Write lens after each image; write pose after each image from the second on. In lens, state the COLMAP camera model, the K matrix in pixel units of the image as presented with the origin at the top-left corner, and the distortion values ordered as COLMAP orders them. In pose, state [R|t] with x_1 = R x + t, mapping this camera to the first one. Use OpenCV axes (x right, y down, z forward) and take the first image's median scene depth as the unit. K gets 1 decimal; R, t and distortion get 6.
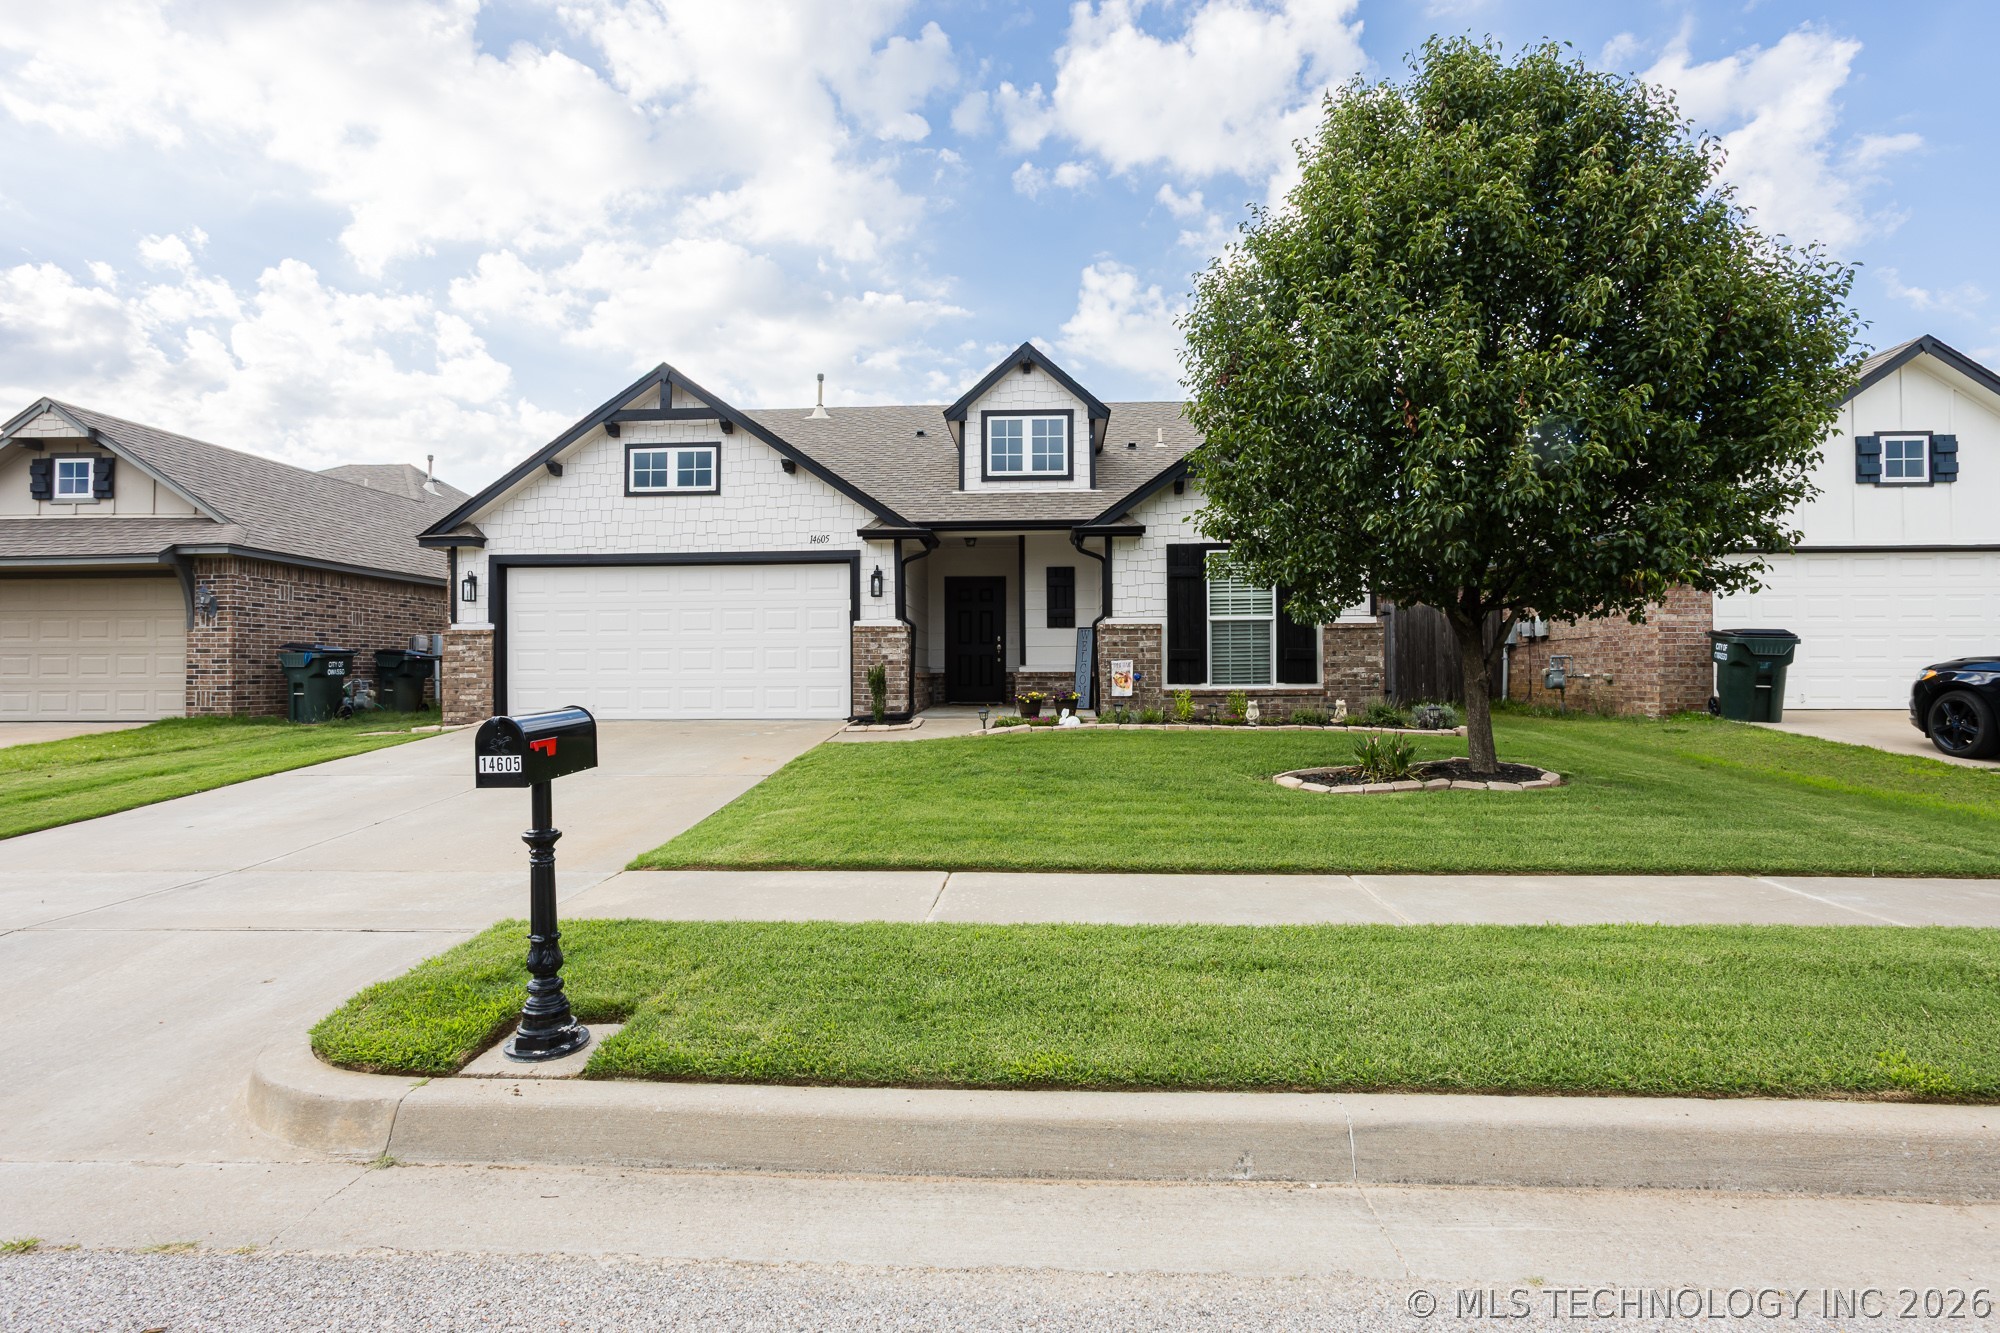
lens RADIAL K [[973.0, 0, 996.5], [0, 973.0, 651.6], [0, 0, 1]] dist [-0.048492, 0.000147]
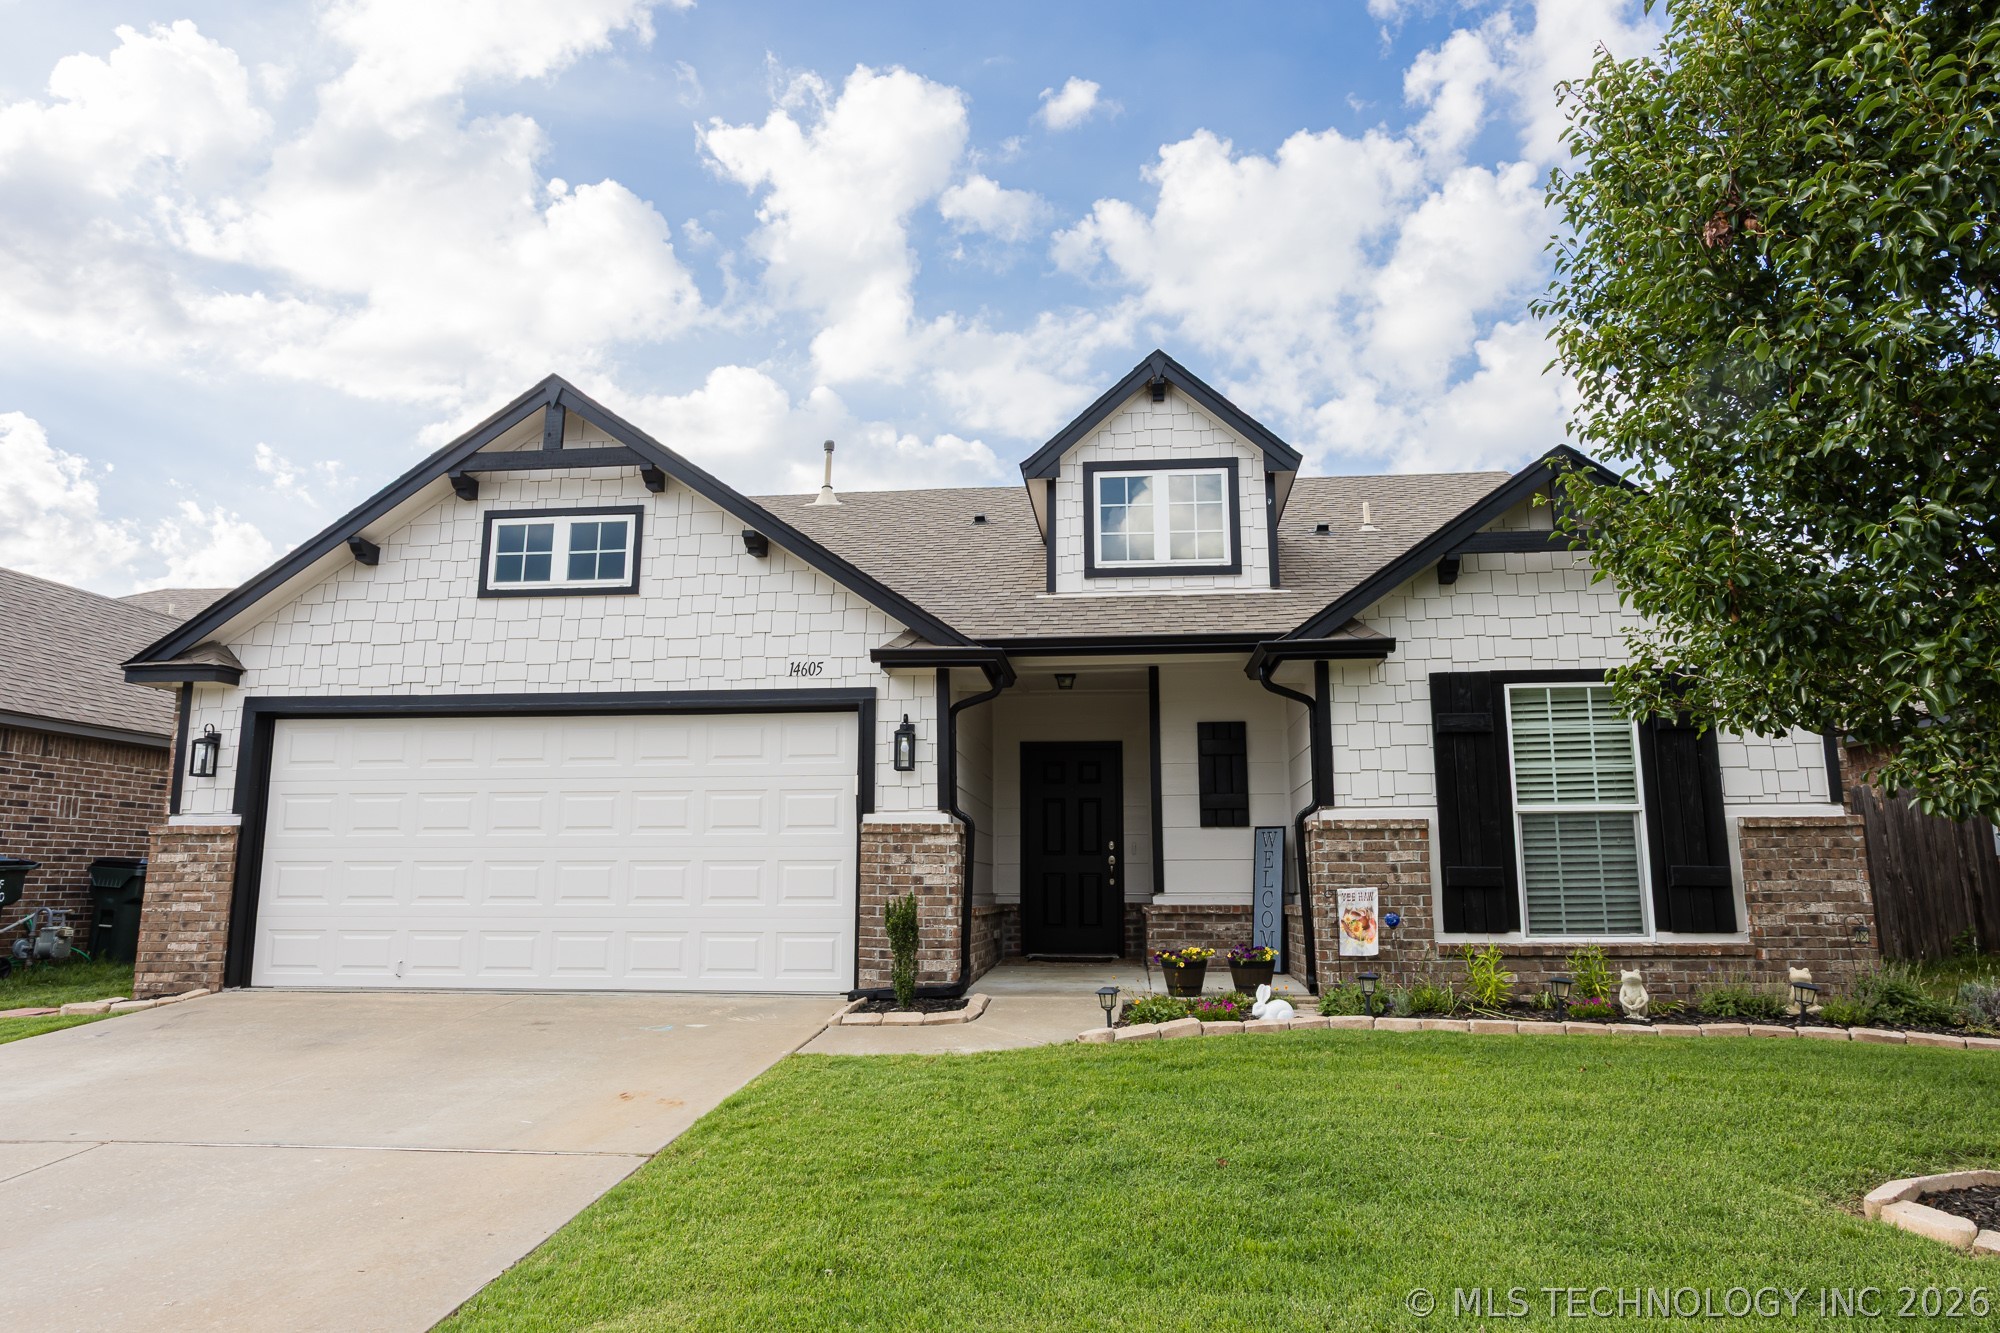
lens RADIAL K [[1257.8, 0, 993.8], [0, 1257.8, 653.6], [0, 0, 1]] dist [-0.032236, 0.025174]
pose [[0.998151, -0.006121, -0.060467, -0.027542], [-0.003717, 0.986906, -0.161254, -0.006103], [0.060662, 0.161180, 0.985059, 0.277218]]
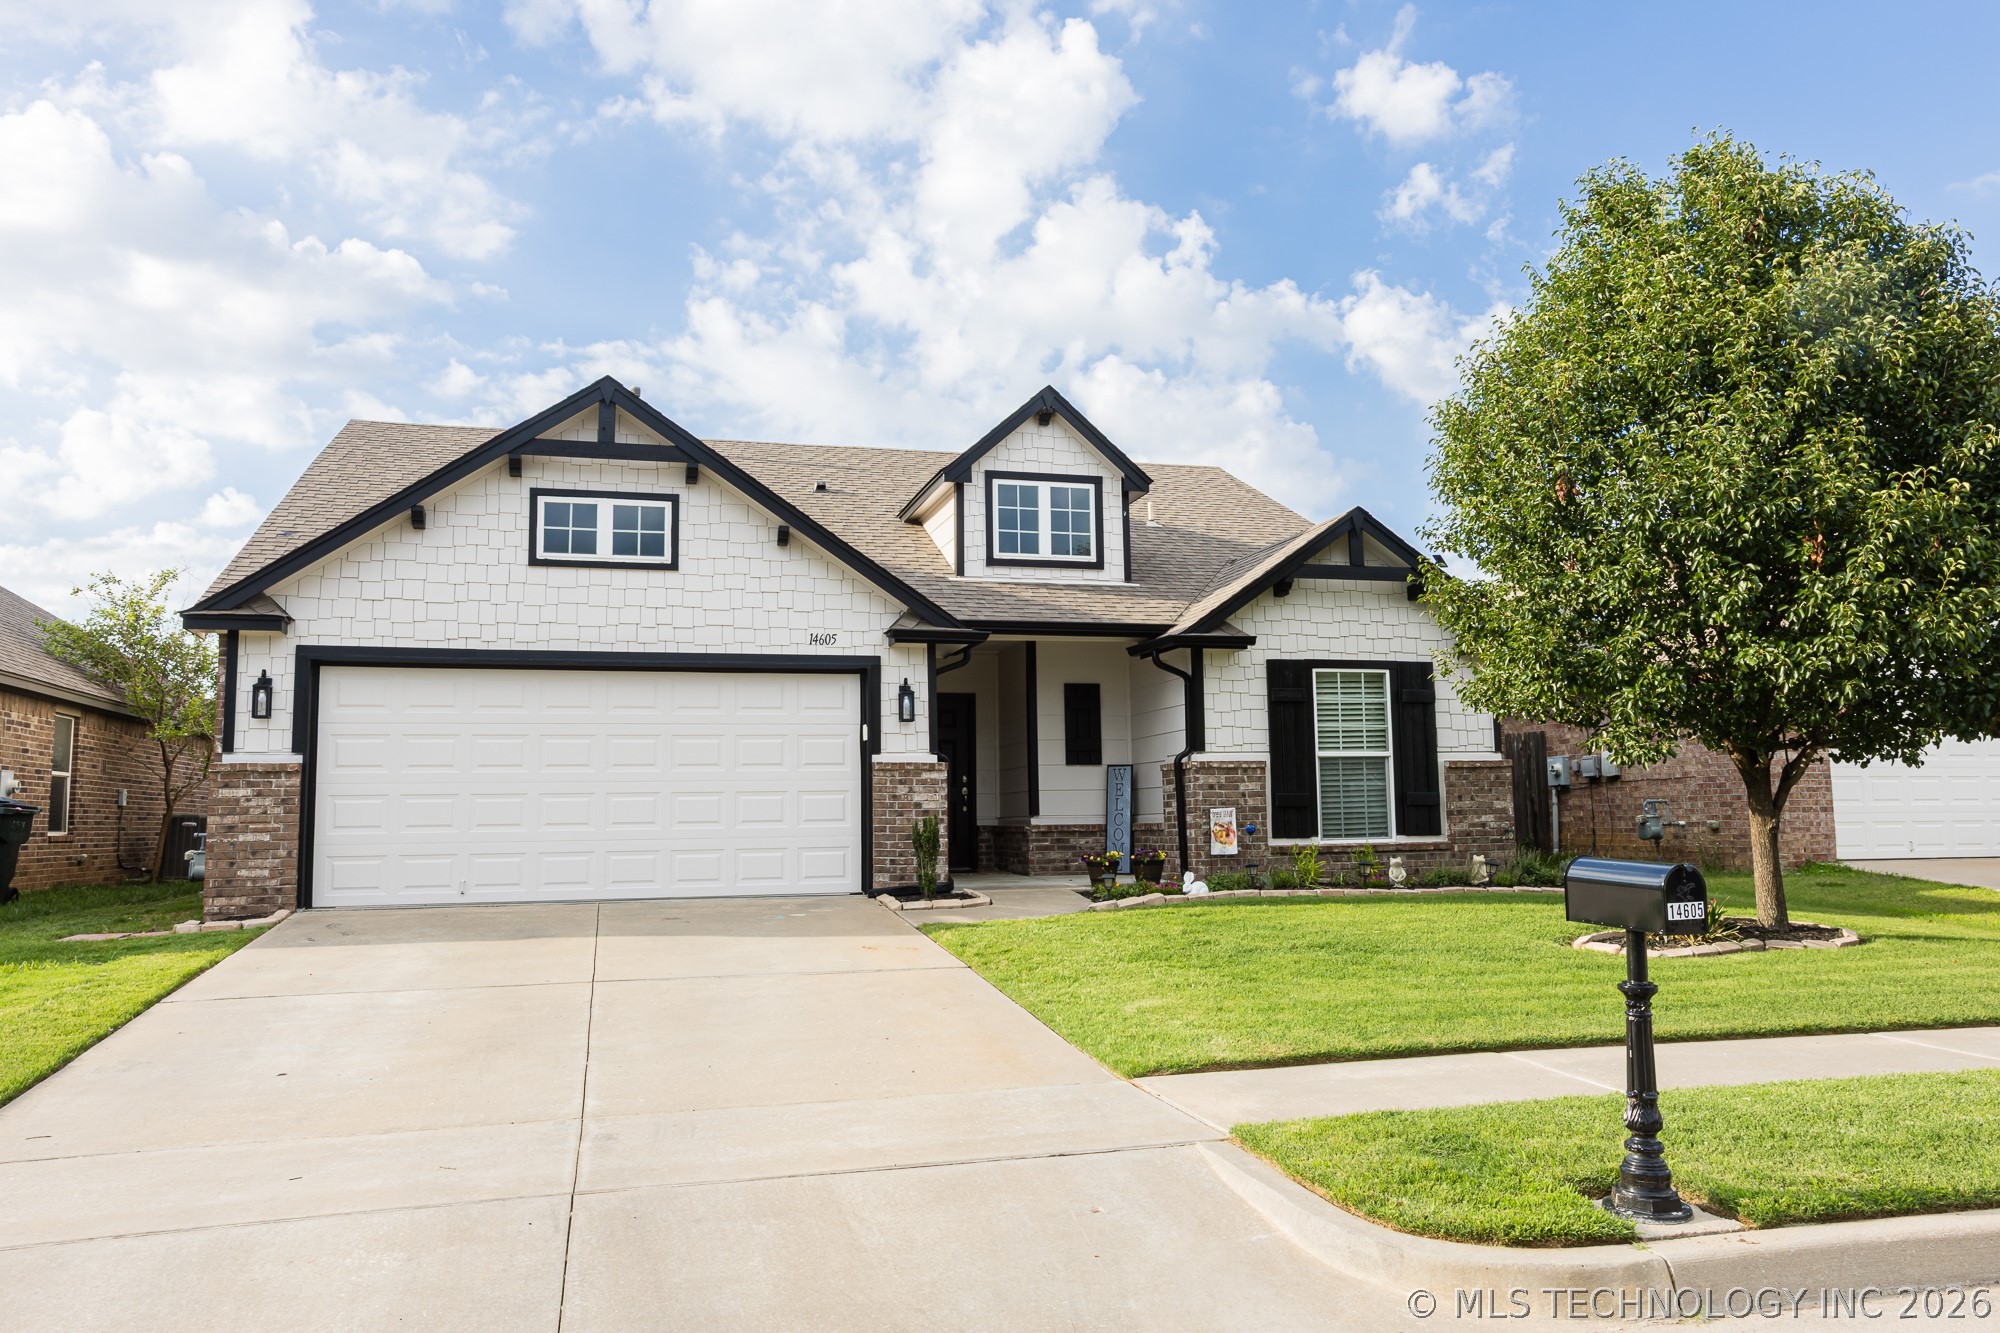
lens RADIAL K [[1464.8, 0, 1006.8], [0, 1464.8, 652.0], [0, 0, 1]] dist [-0.023276, 0.001791]
pose [[0.950150, 0.028180, 0.310517, -0.384896], [0.002433, 0.995207, -0.097762, -0.001213], [-0.311783, 0.093644, 0.945527, -0.055747]]
